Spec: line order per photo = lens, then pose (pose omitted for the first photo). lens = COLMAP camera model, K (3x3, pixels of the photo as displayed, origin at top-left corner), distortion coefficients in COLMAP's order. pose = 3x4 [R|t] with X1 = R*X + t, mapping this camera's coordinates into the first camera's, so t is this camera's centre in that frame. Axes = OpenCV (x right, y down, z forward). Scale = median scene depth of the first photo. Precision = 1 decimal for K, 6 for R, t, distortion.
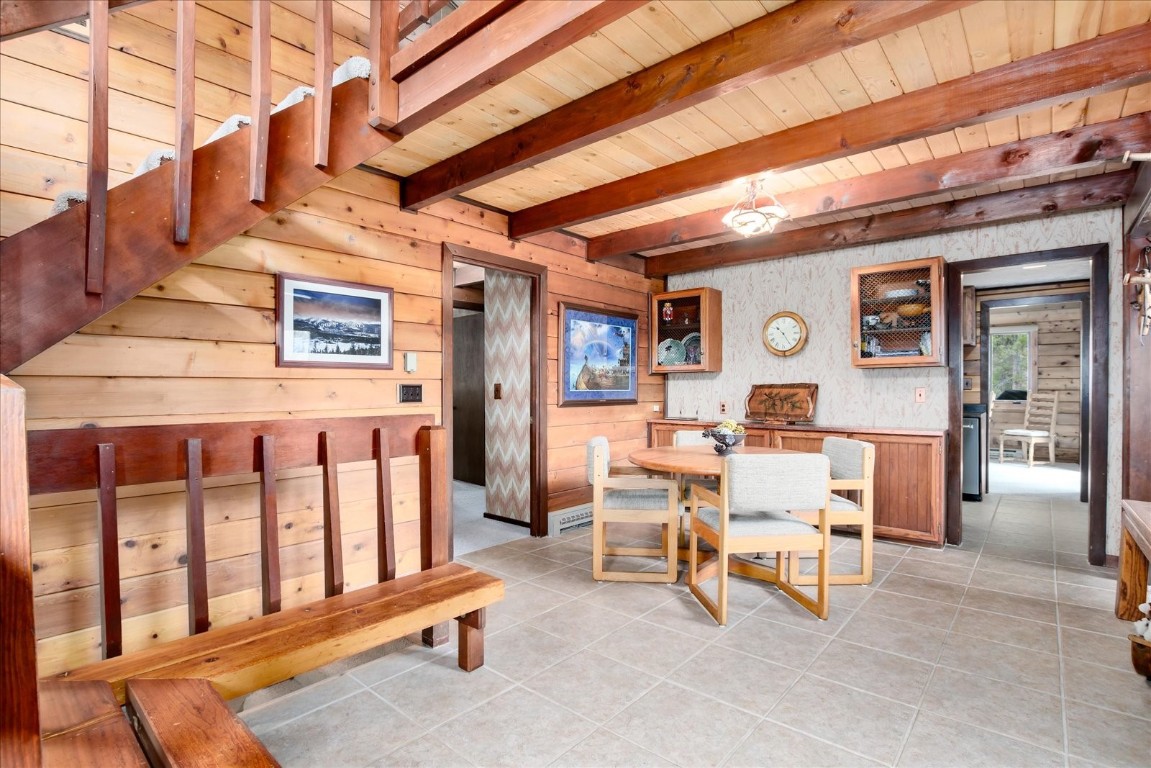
lens RADIAL K [[551.4, 0, 567.6], [0, 551.4, 385.5], [0, 0, 1]] dist [-0.040127, 0.005647]
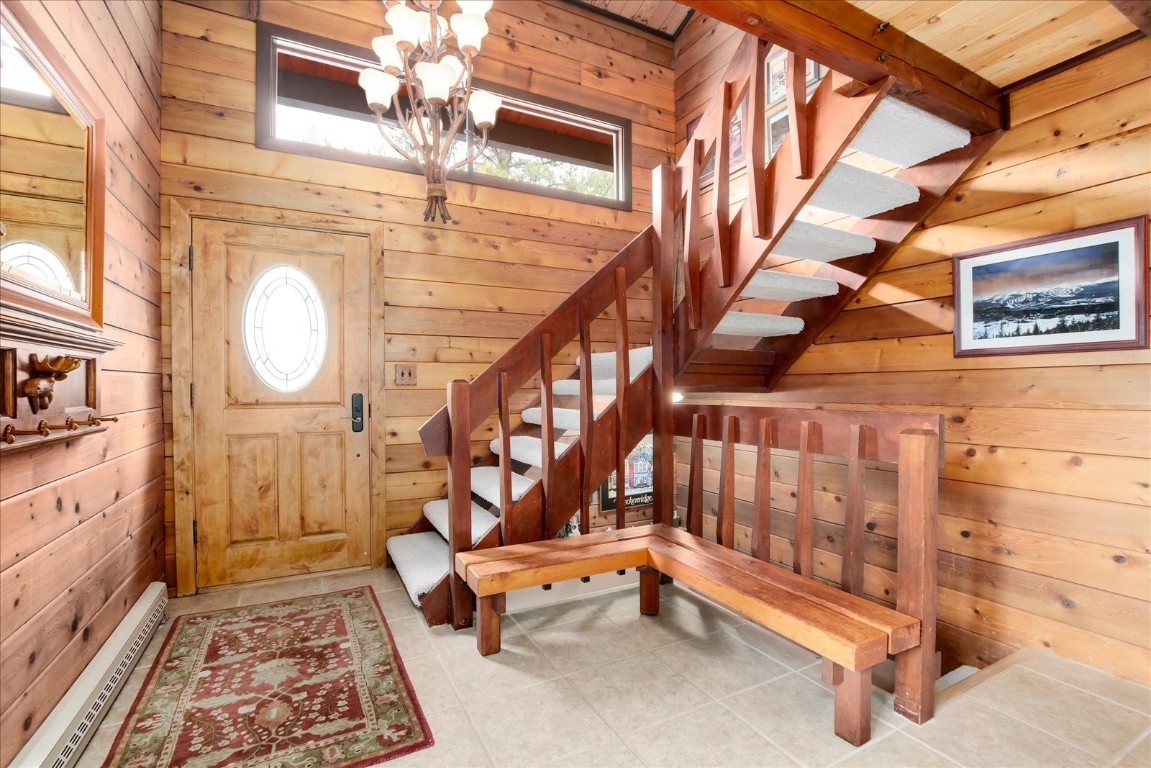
lens RADIAL K [[524.1, 0, 587.1], [0, 524.1, 393.5], [0, 0, 1]] dist [-0.020679, 0.000416]
pose [[-0.344650, 0.014547, -0.938618, 0.454394], [0.005032, 0.999894, 0.013649, 0.010431], [0.938718, -0.000019, -0.344687, 0.643828]]
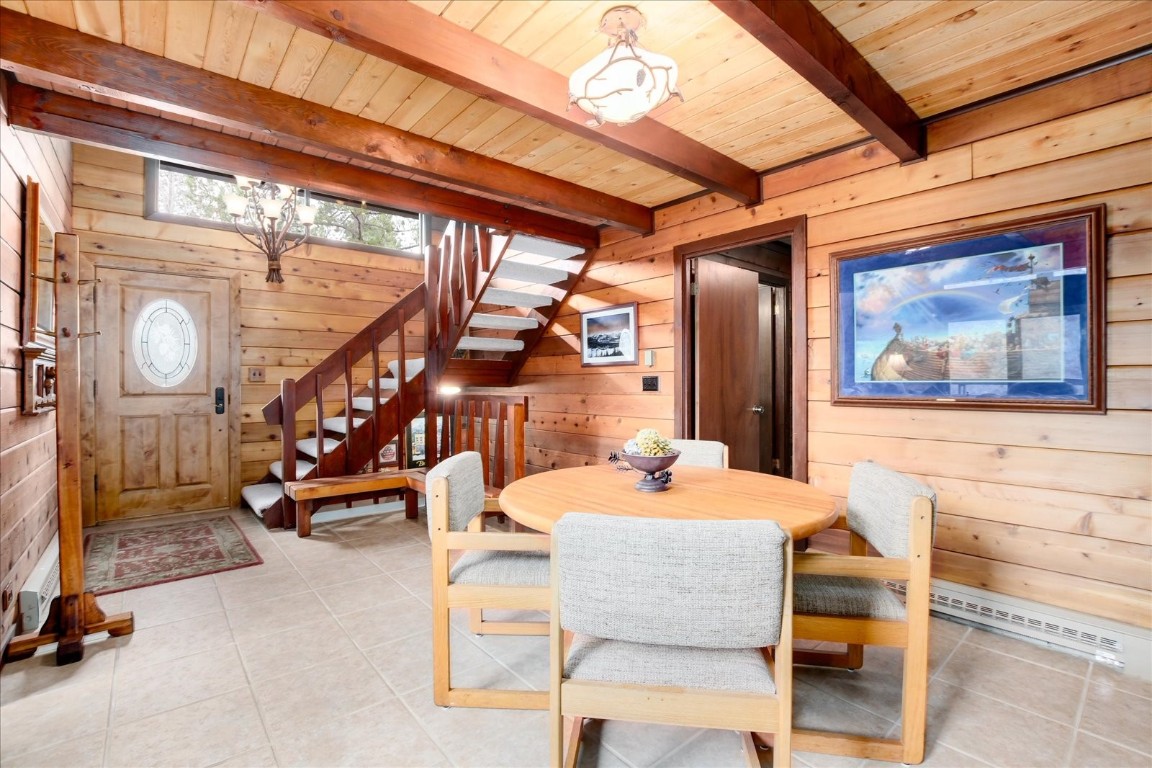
lens RADIAL K [[512.5, 0, 576.0], [0, 512.5, 384.0], [0, 0, 1]] dist [-0.021501, 0.001041]
pose [[-0.146458, 0.003045, -0.989212, 0.935615], [0.003911, 0.999989, 0.002499, 0.012314], [0.989209, -0.003503, -0.146469, 1.088696]]
